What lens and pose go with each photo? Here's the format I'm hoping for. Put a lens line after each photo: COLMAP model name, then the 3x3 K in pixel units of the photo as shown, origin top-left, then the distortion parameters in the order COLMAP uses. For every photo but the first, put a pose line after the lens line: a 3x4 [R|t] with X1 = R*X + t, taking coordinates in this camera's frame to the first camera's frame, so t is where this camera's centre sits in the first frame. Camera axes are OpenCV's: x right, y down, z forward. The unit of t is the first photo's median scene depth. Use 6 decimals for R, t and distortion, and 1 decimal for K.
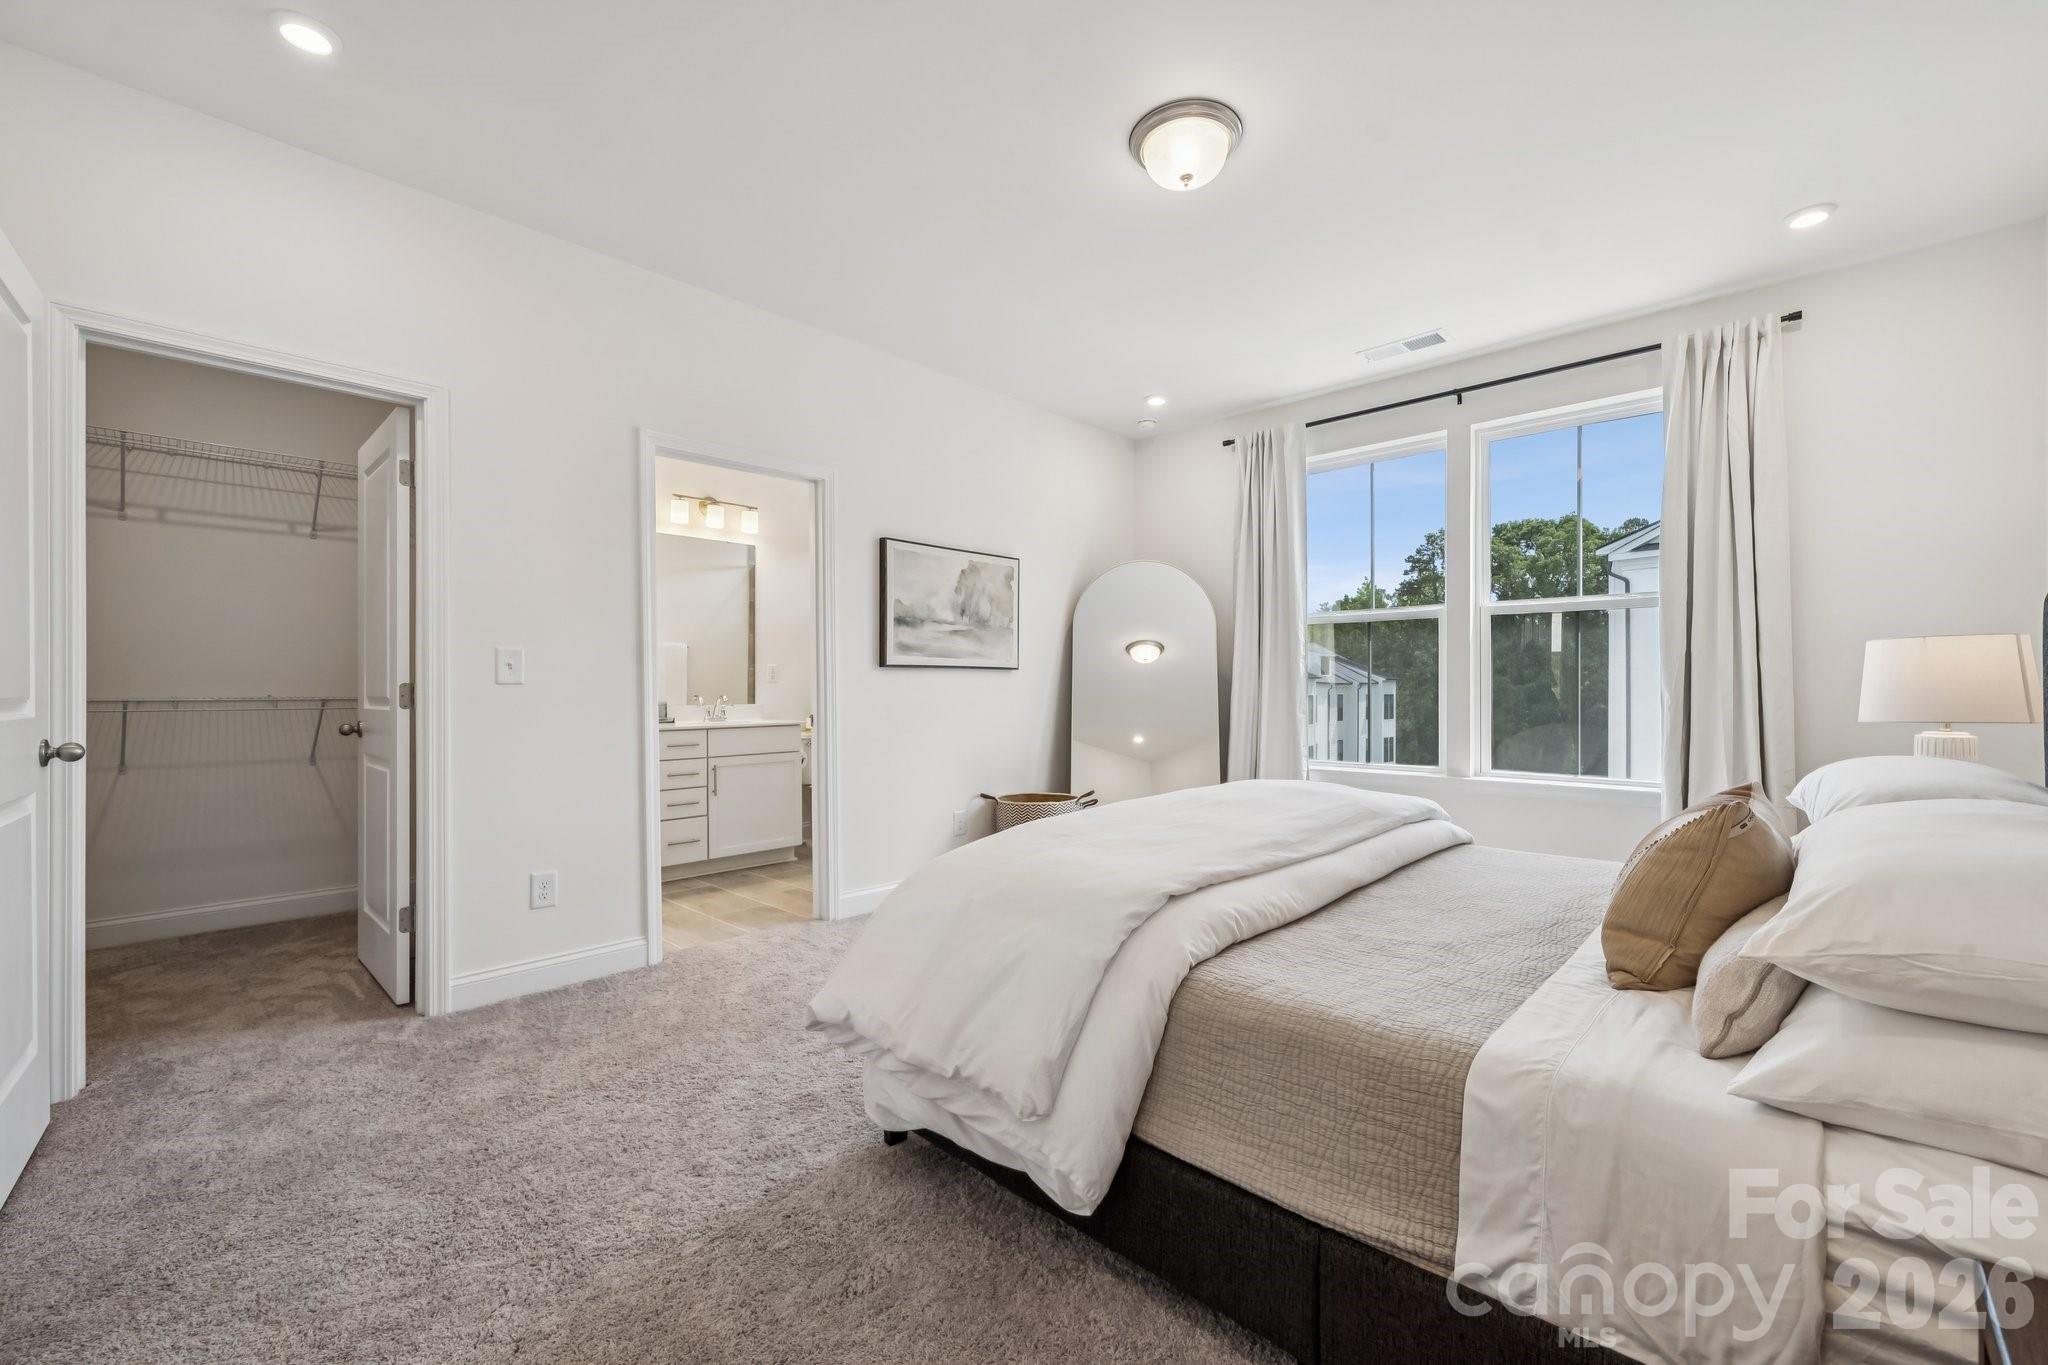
lens RADIAL K [[834.7, 0, 1024.0], [0, 834.7, 682.5], [0, 0, 1]] dist [-0.000126, -0.000180]
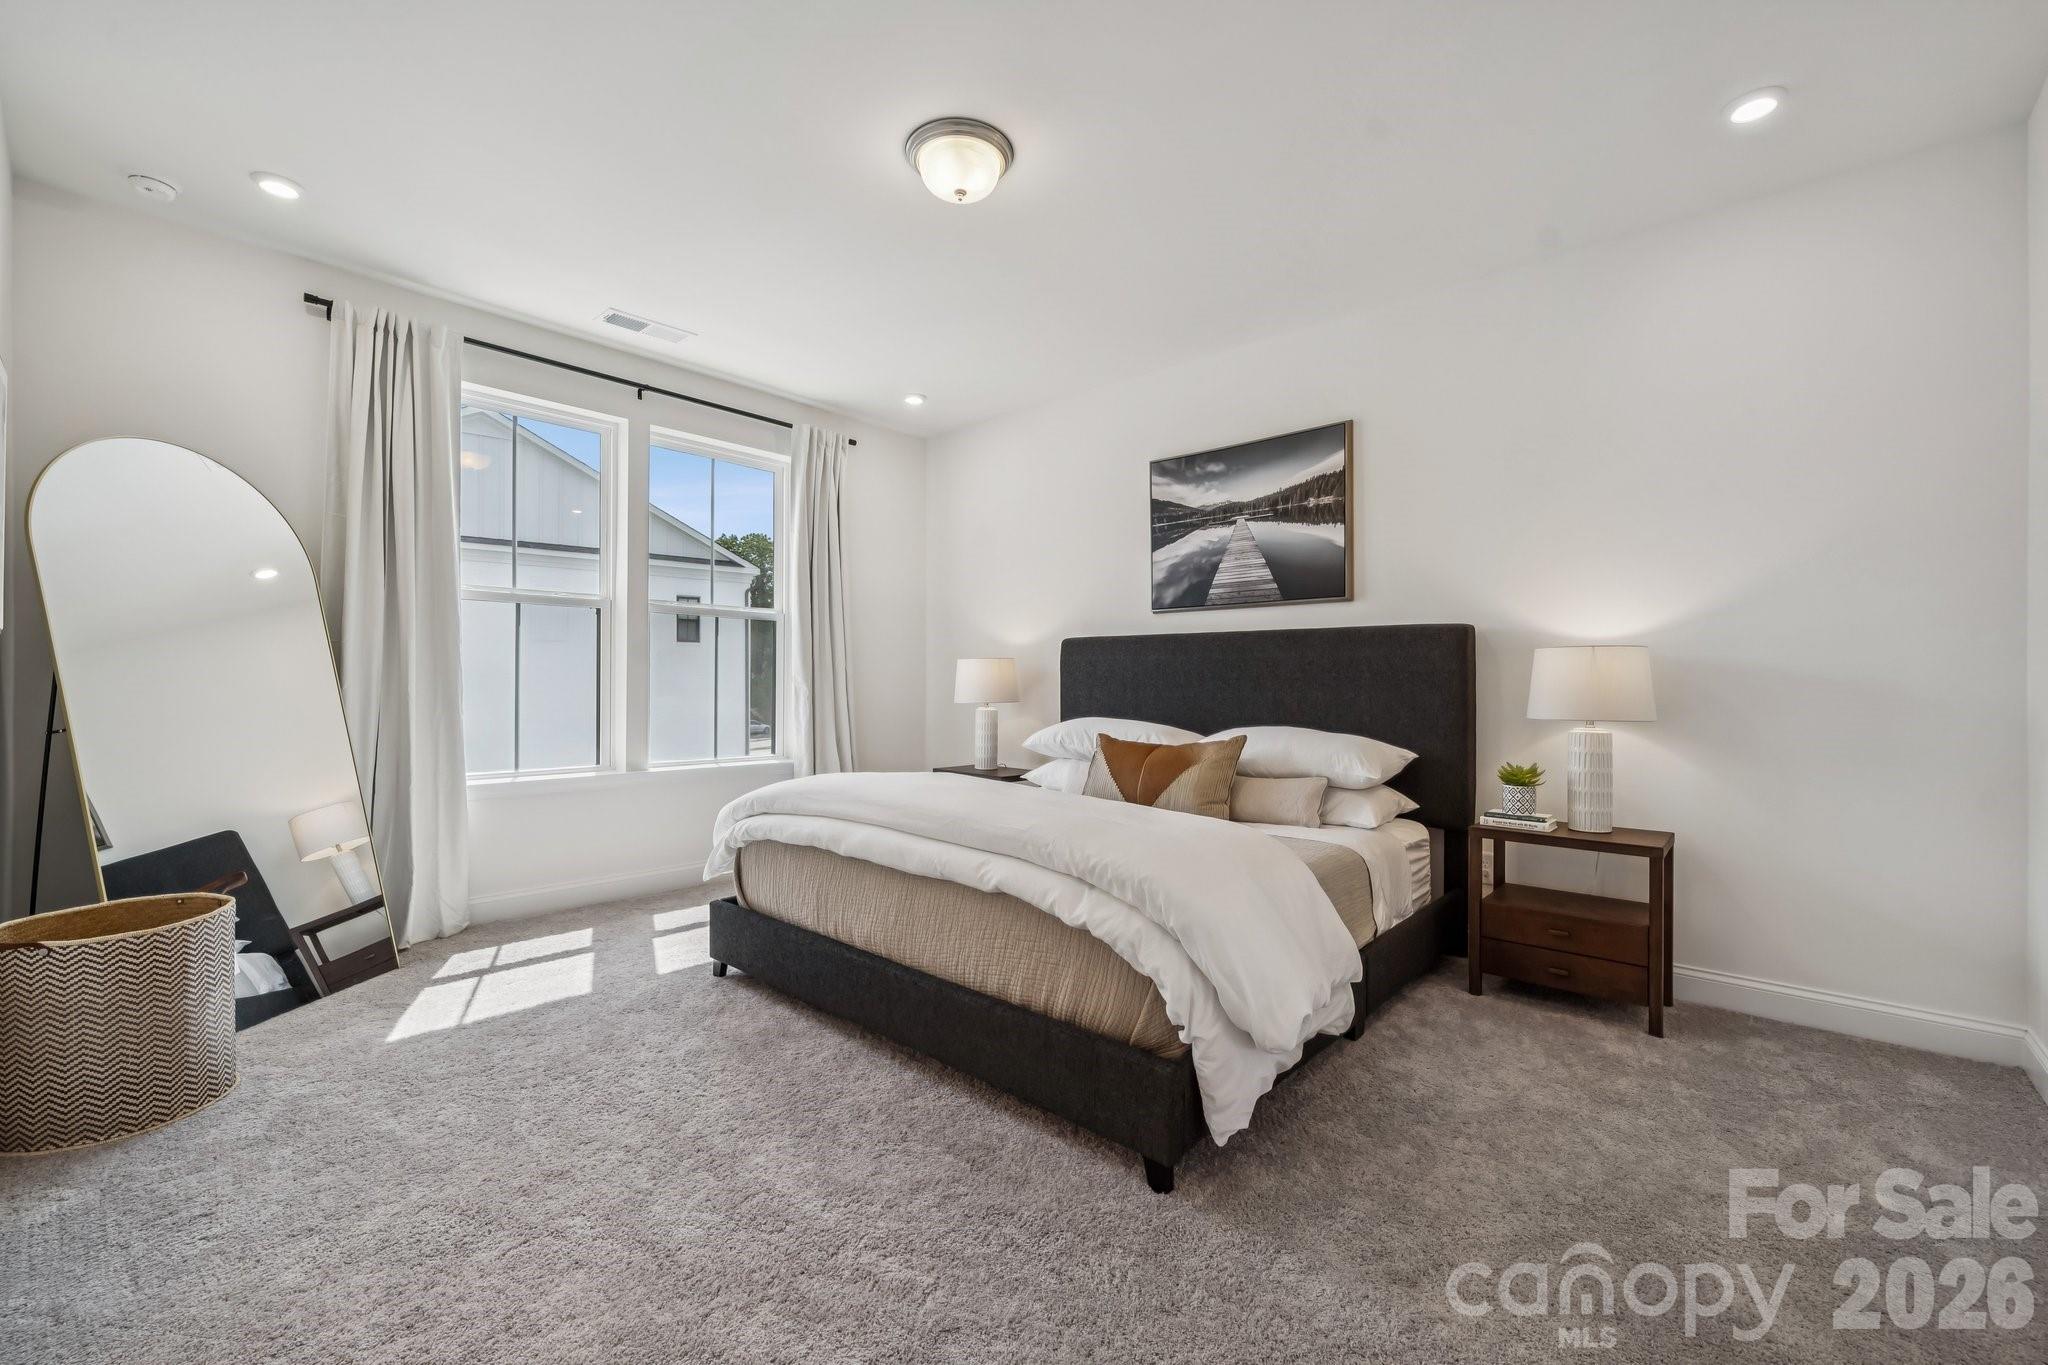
lens RADIAL K [[834.7, 0, 1024.0], [0, 834.7, 682.5], [0, 0, 1]] dist [-0.000126, -0.000180]
pose [[-0.008932, -0.002111, 0.999958, -0.444344], [-0.020185, 0.999794, 0.001931, -0.002973], [-0.999756, -0.020167, -0.008973, 0.490241]]
